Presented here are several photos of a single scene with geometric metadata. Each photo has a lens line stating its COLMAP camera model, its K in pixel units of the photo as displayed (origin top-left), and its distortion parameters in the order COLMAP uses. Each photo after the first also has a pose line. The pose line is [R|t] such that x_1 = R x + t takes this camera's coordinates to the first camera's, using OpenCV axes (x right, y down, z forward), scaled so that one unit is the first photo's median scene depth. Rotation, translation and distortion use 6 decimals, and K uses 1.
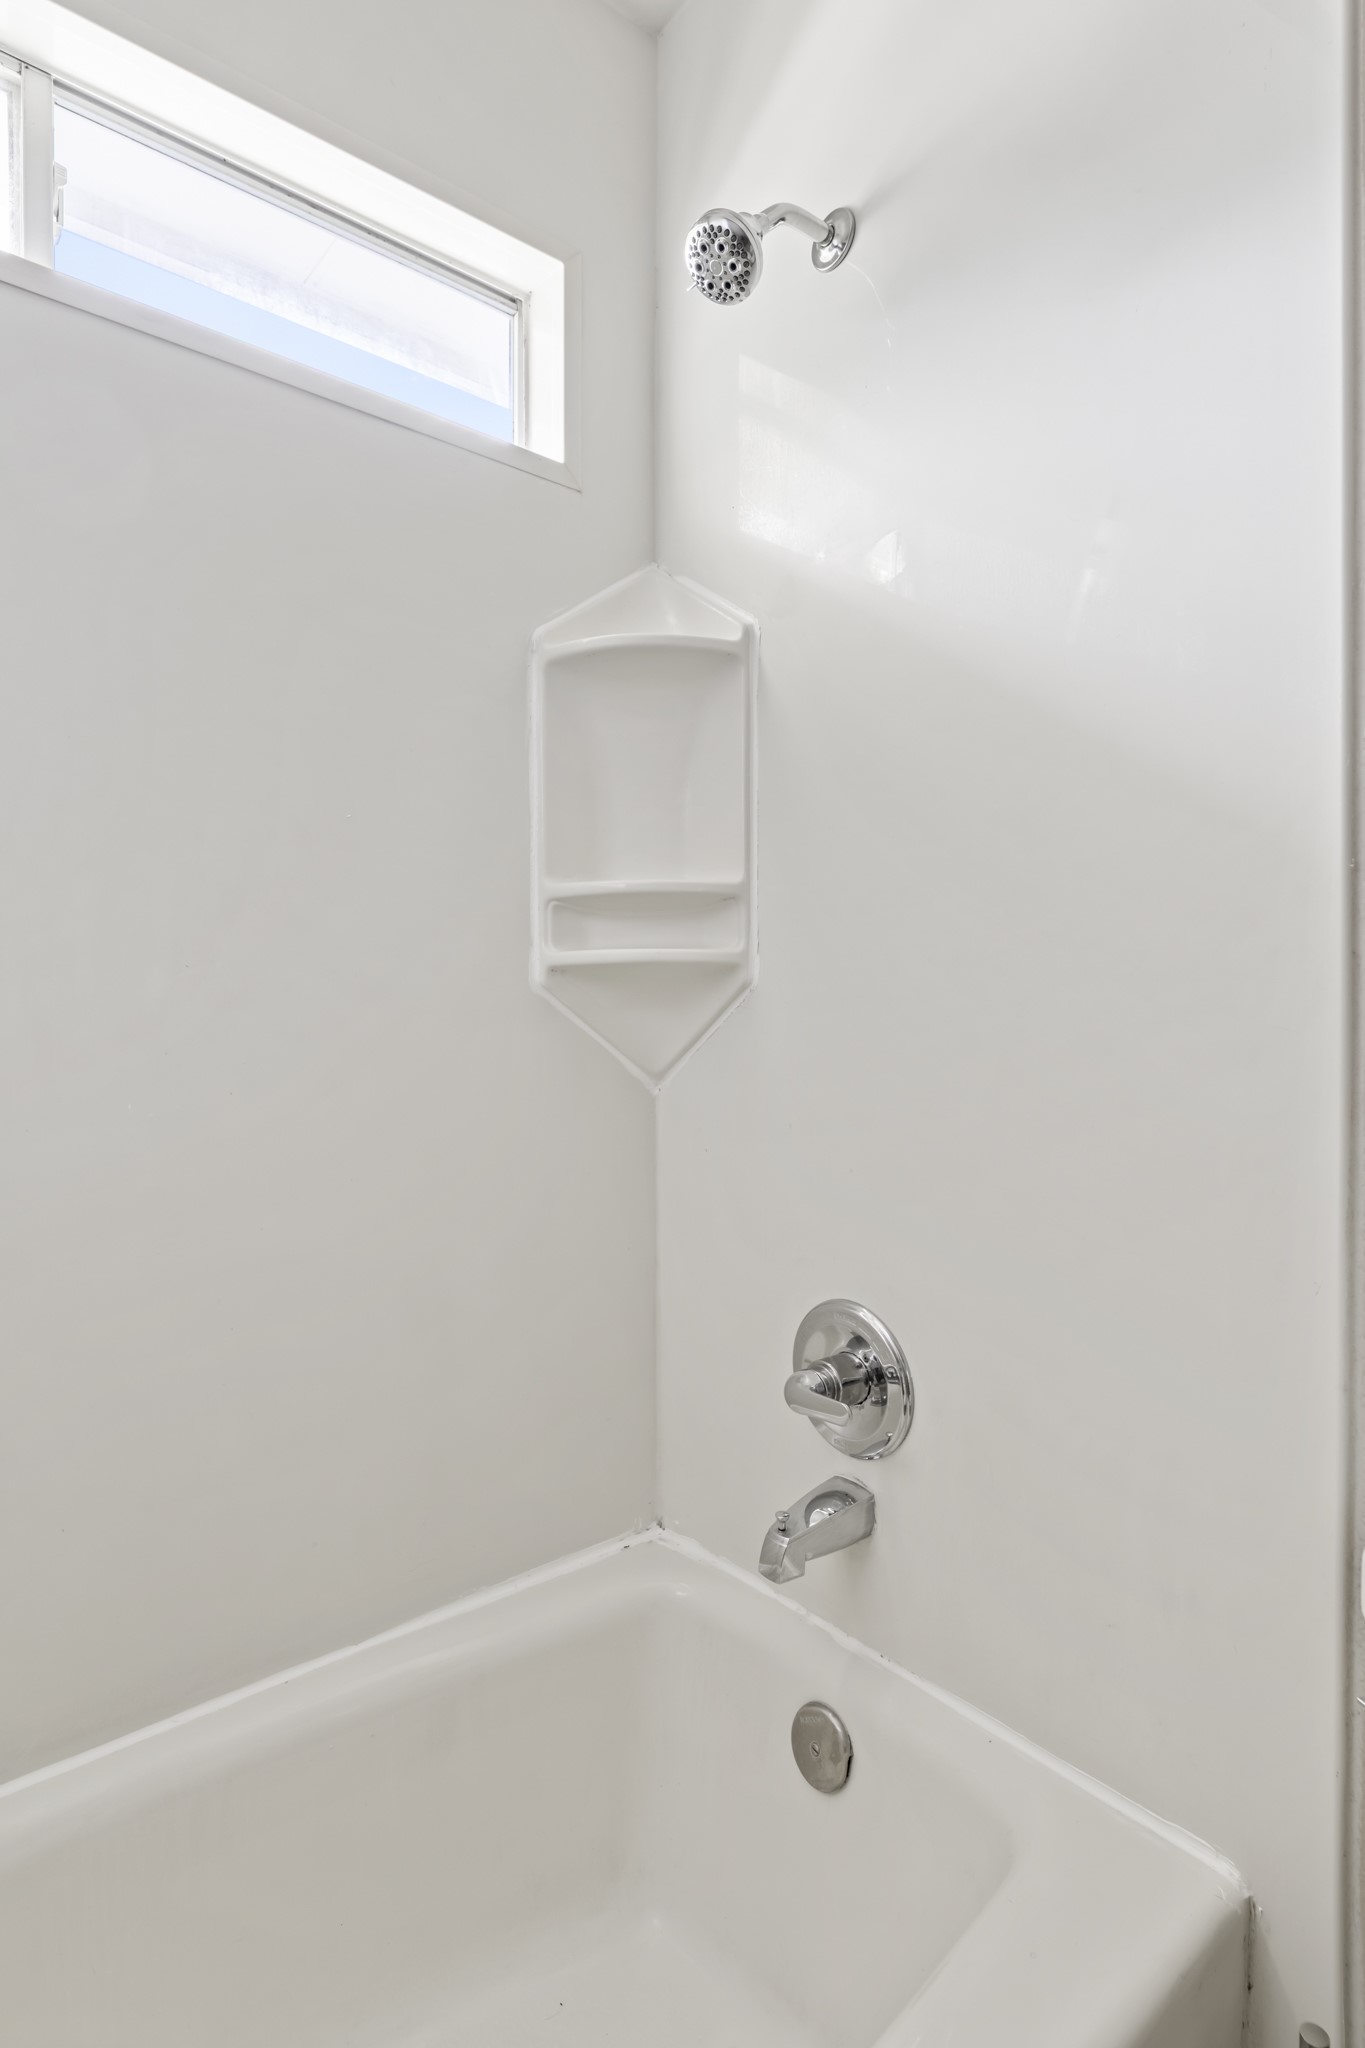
lens RADIAL K [[1103.1, 0, 678.9], [0, 1103.1, 1031.7], [0, 0, 1]] dist [-0.004584, -0.000923]
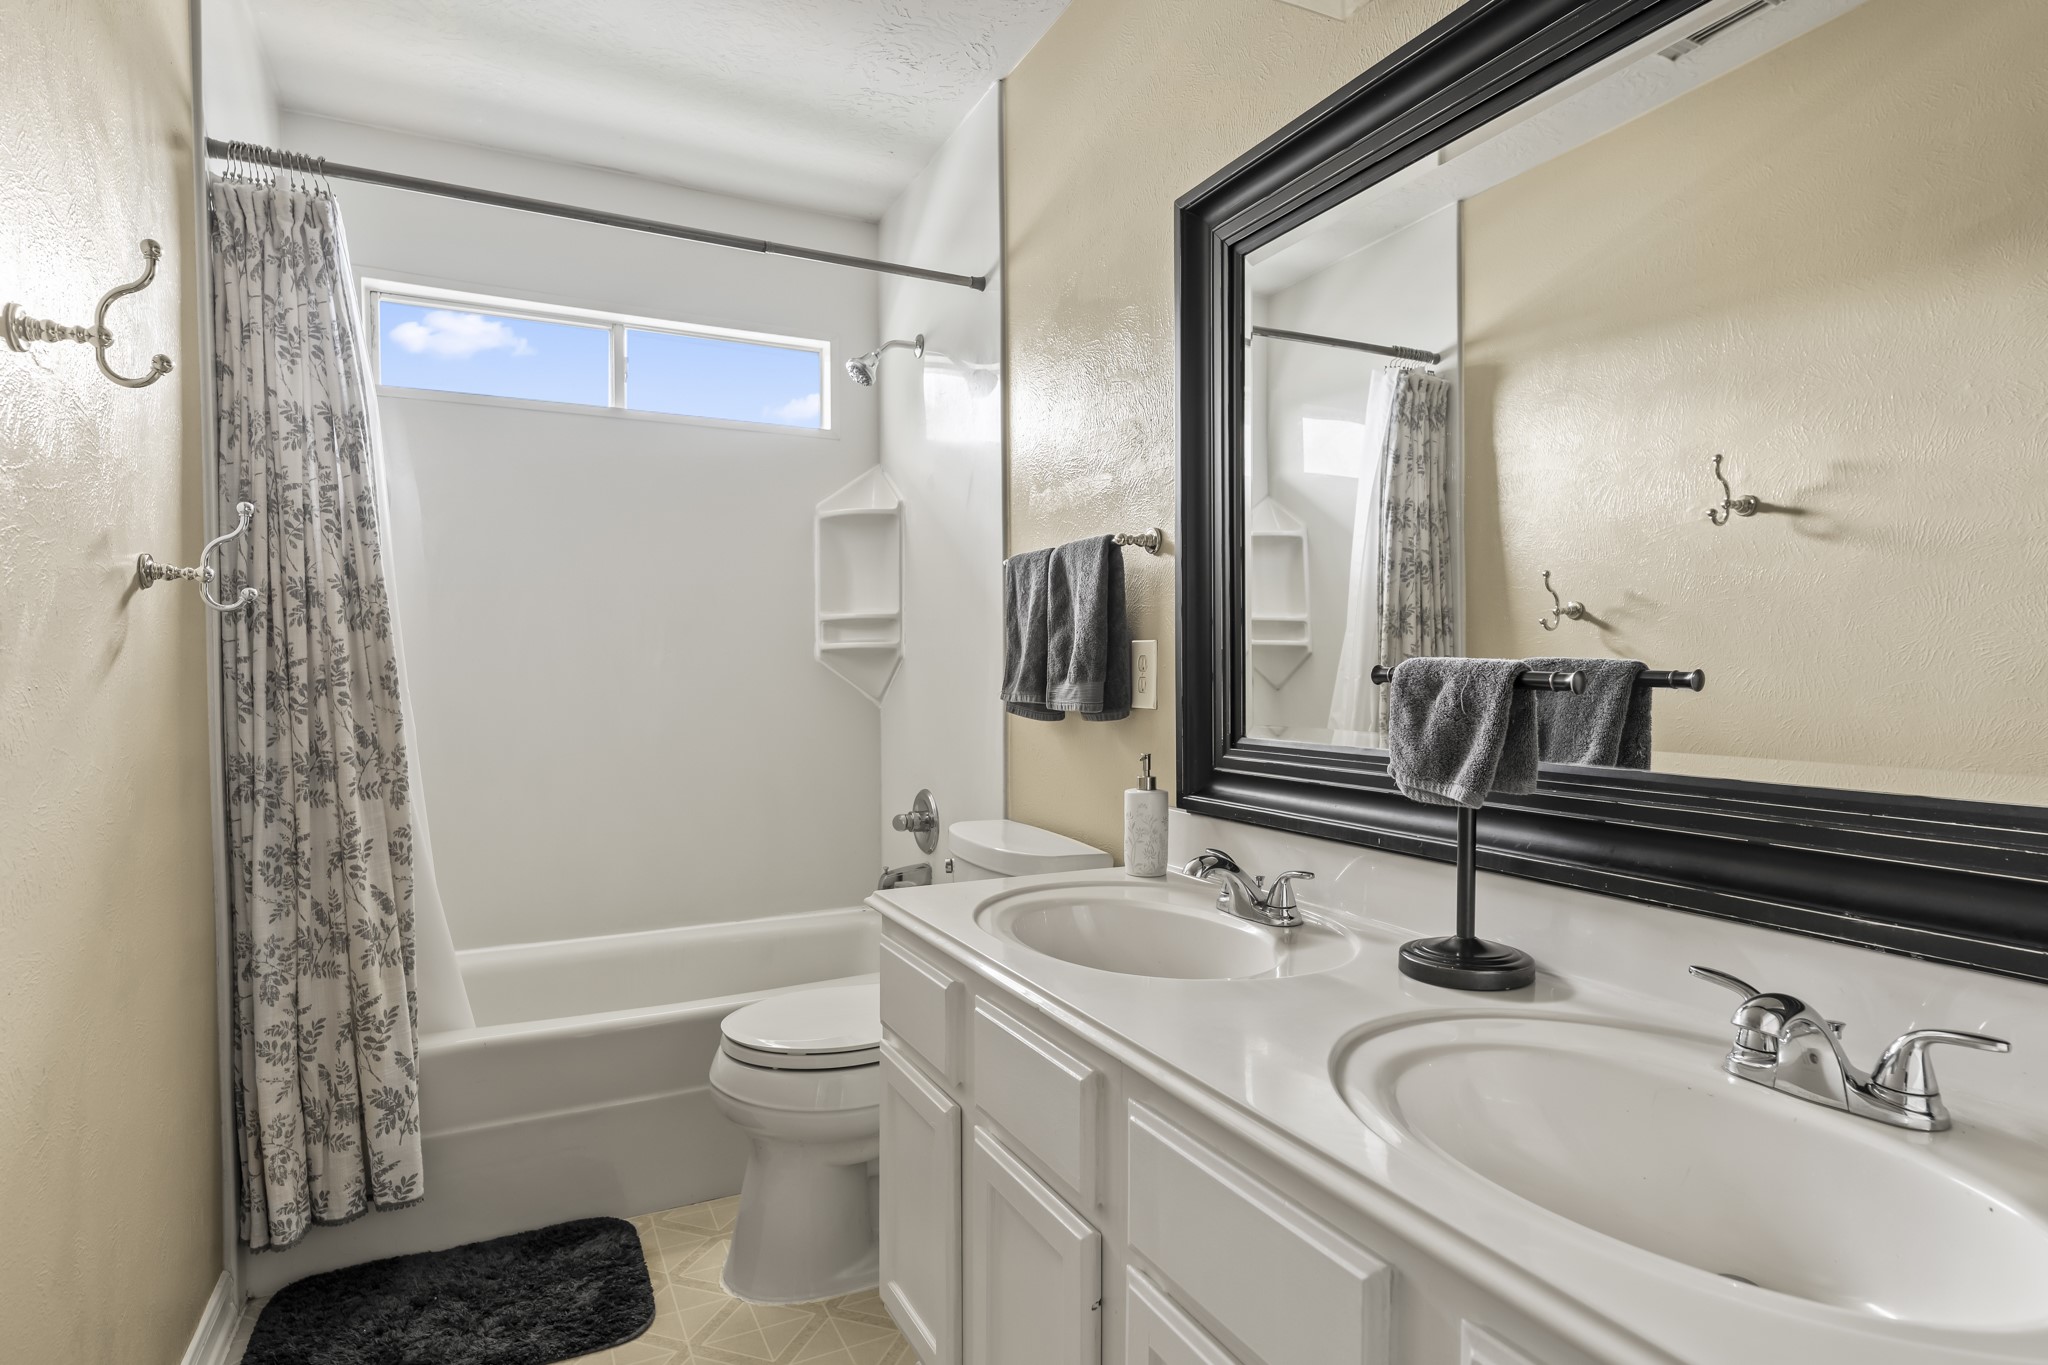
lens RADIAL K [[1103.1, 0, 1028.2], [0, 1103.1, 677.7], [0, 0, 1]] dist [-0.004584, -0.000923]
pose [[0.970846, 0.003894, -0.239673, 0.854295], [-0.006374, 0.999934, -0.009573, 0.017795], [0.239620, 0.010822, 0.970806, -1.135584]]
